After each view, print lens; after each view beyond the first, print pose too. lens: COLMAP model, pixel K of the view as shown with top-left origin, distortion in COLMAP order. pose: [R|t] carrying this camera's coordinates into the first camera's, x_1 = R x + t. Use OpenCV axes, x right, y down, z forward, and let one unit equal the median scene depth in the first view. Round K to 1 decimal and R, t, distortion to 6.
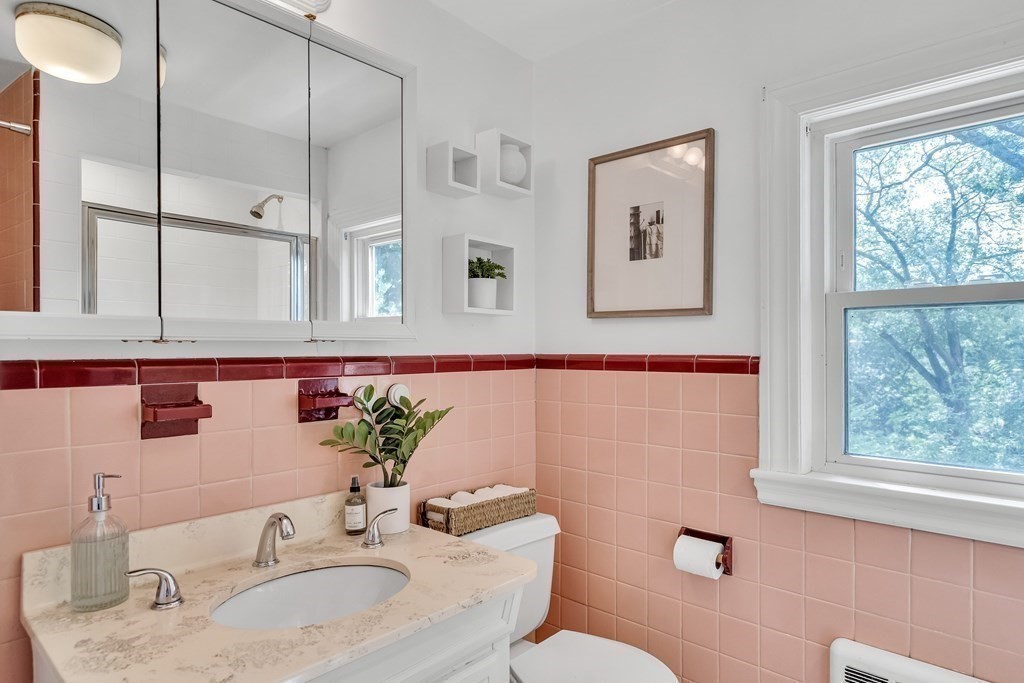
lens RADIAL K [[600.3, 0, 532.7], [0, 600.3, 346.2], [0, 0, 1]] dist [-0.000014, -0.000847]
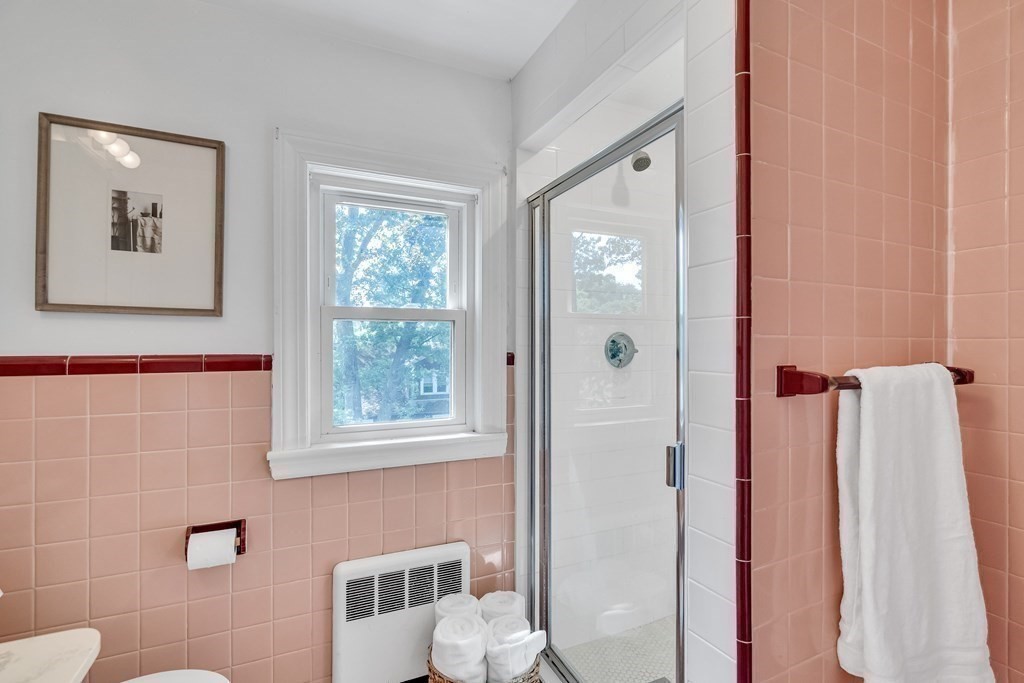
lens RADIAL K [[461.7, 0, 515.0], [0, 461.7, 342.9], [0, 0, 1]] dist [-0.000573, -0.000474]
pose [[0.397635, 0.008891, 0.917501, -0.245110], [-0.000531, 0.999955, -0.009460, 0.001946], [-0.917544, 0.003275, 0.397621, 0.197947]]
